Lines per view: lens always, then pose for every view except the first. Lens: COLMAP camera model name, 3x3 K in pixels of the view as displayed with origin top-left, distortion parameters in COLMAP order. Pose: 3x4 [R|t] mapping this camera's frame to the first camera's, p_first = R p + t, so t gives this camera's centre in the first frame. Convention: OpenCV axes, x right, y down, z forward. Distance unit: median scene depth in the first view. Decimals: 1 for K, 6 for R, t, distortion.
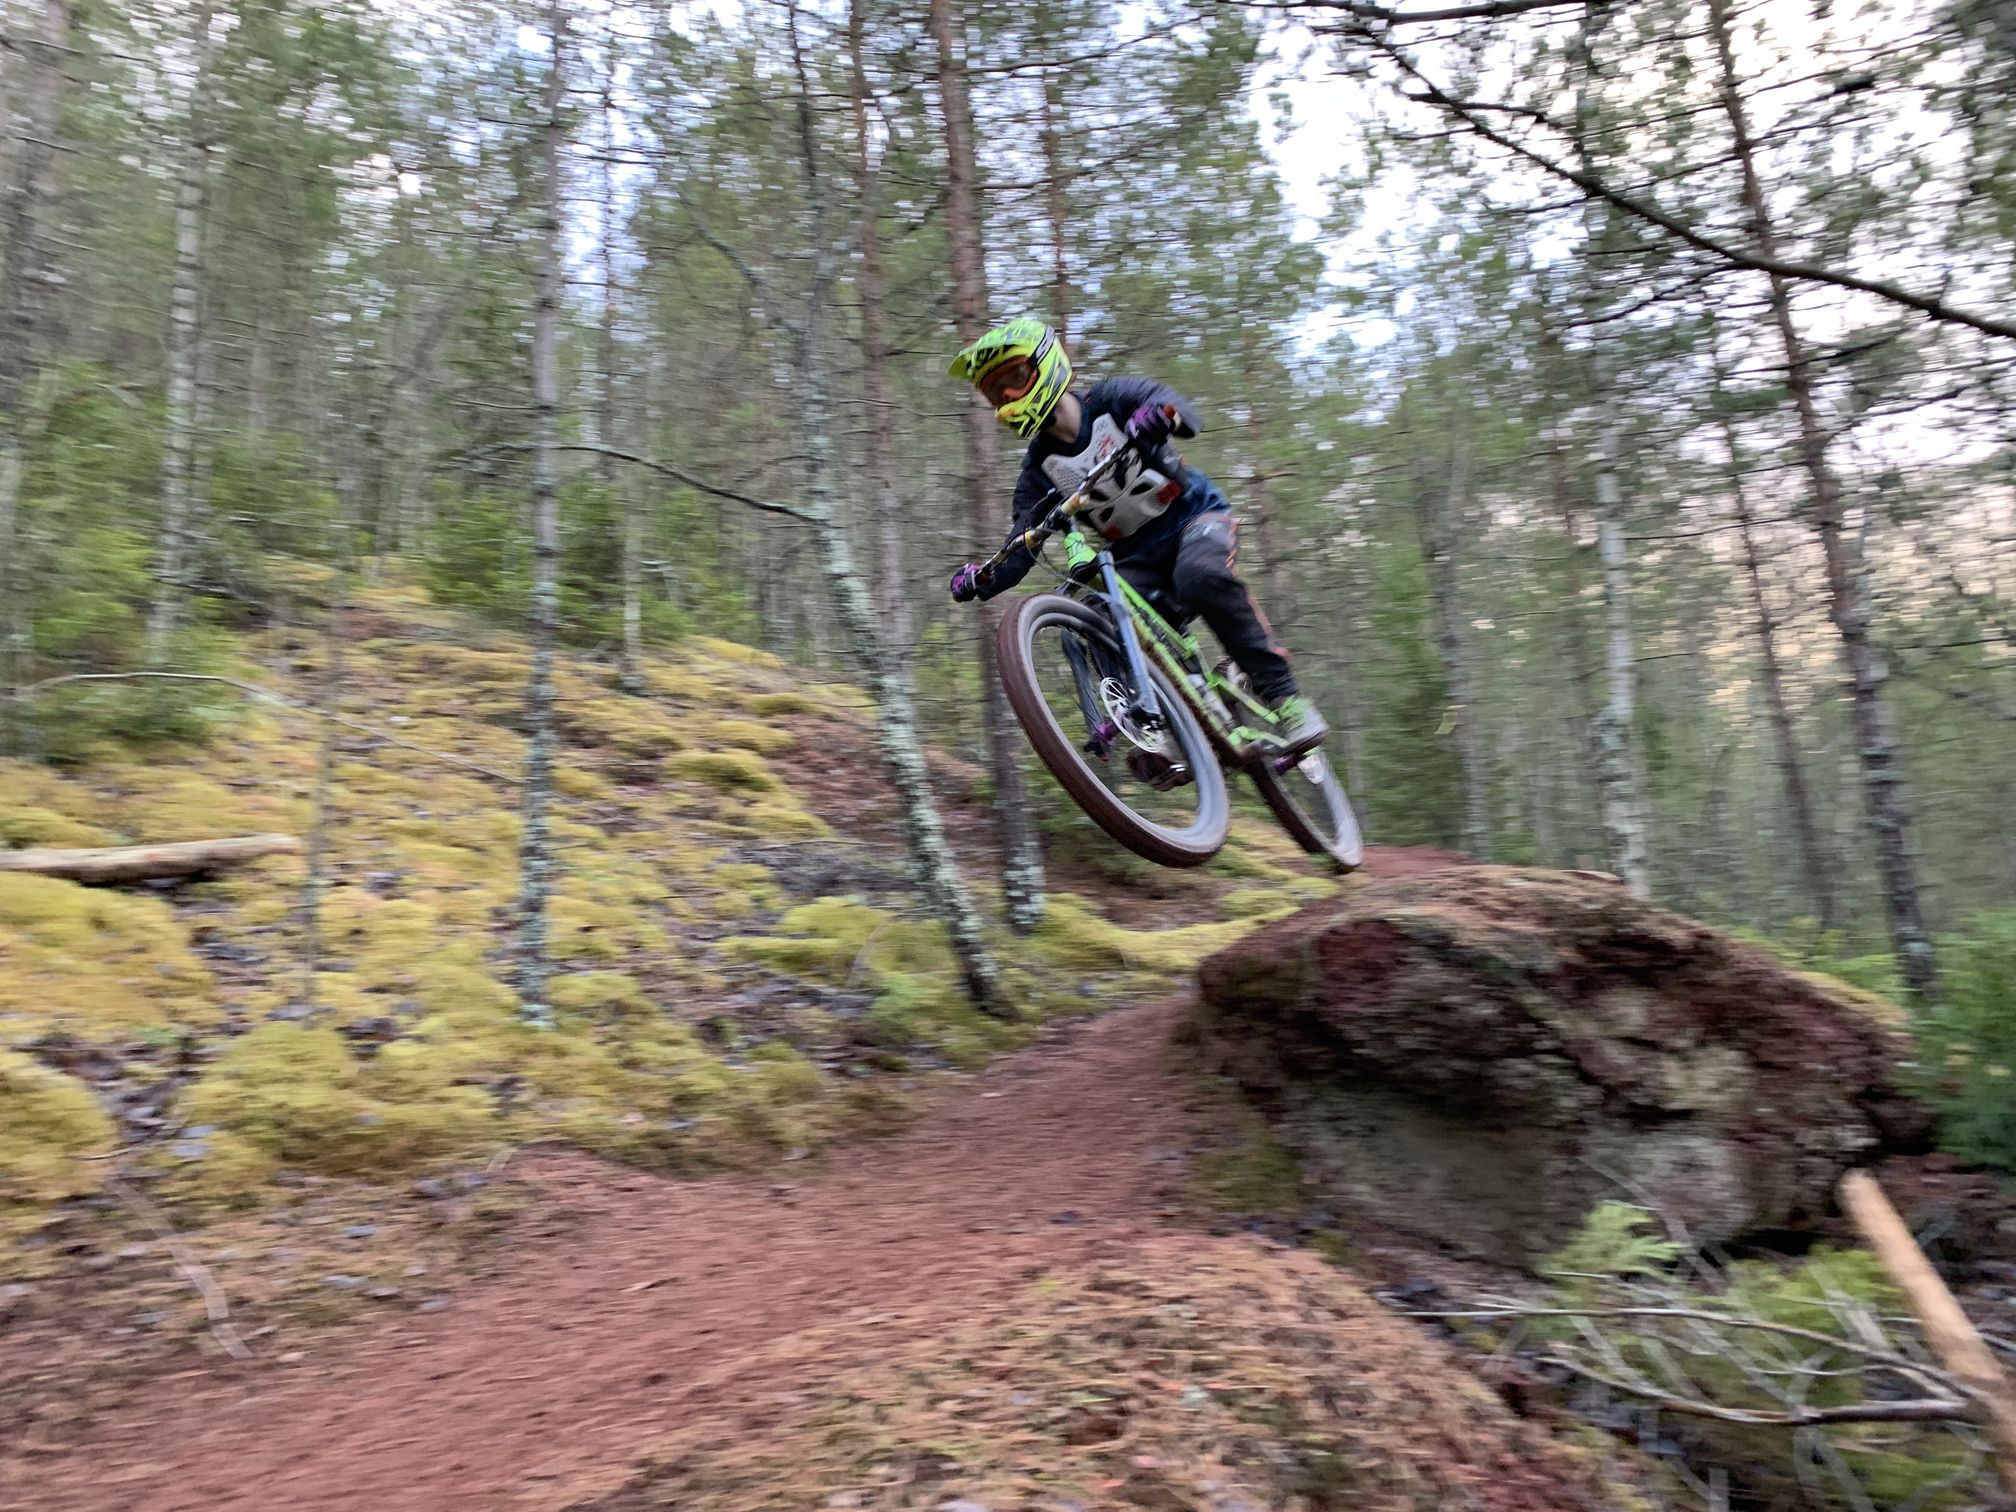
lens RADIAL K [[1533.8, 0, 966.5], [0, 1533.8, 754.9], [0, 0, 1]] dist [0.047045, -0.065109]
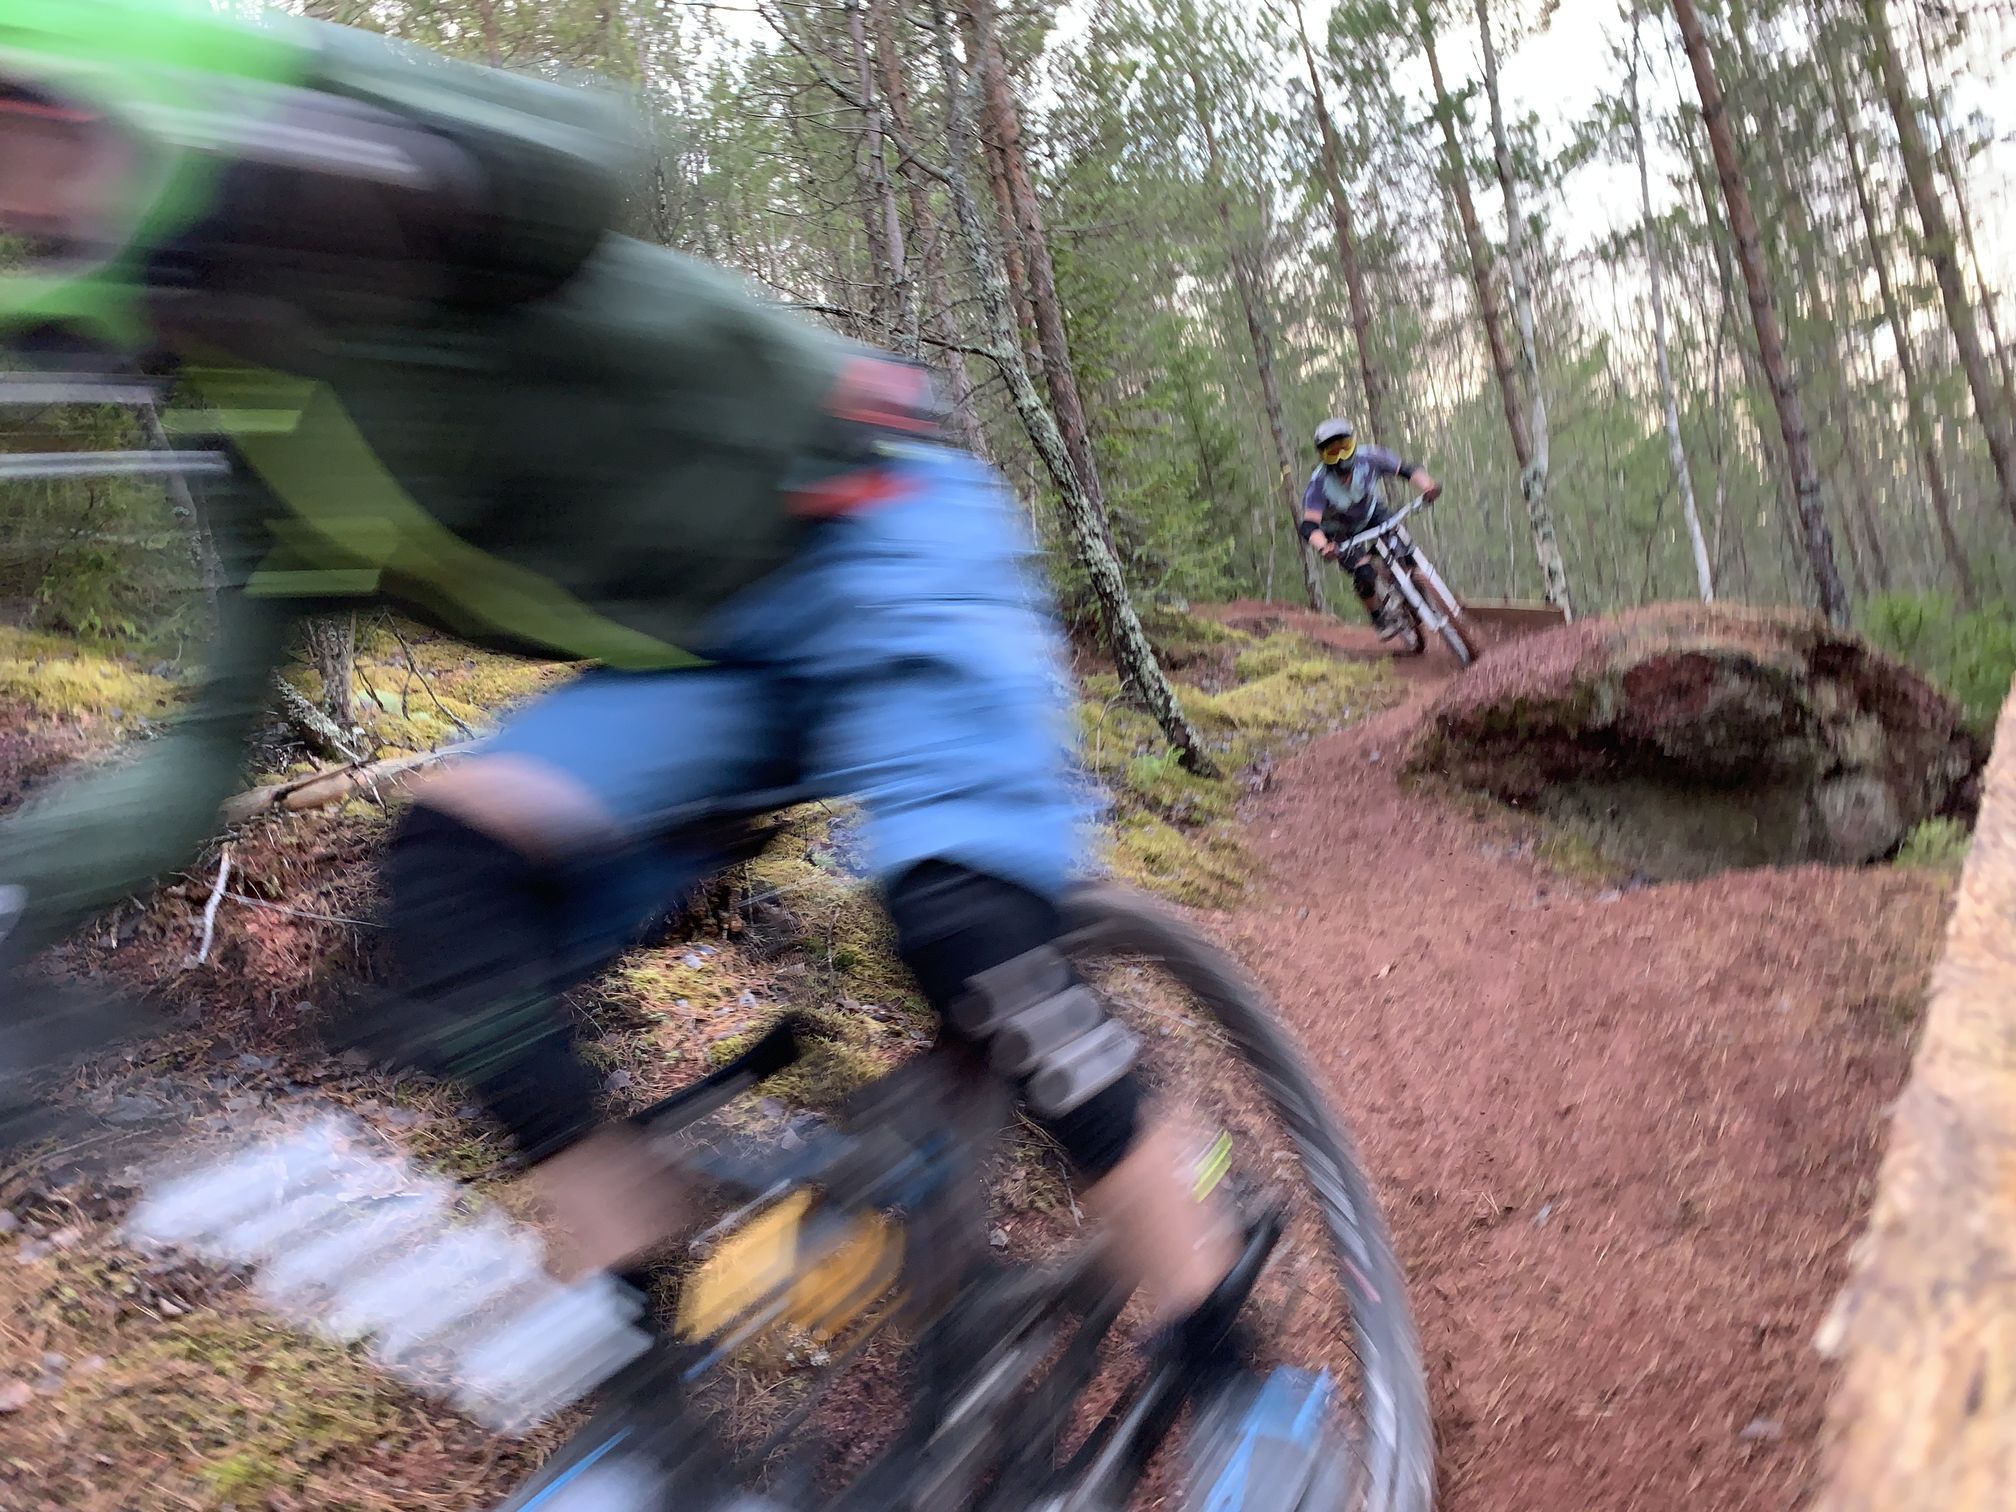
lens RADIAL K [[1556.4, 0, 996.8], [0, 1556.4, 749.6], [0, 0, 1]] dist [0.060434, -0.057604]
pose [[0.970513, -0.126568, 0.205146, -0.502469], [0.097211, 0.984291, 0.147383, -0.057706], [-0.220578, -0.123094, 0.967571, -0.170212]]
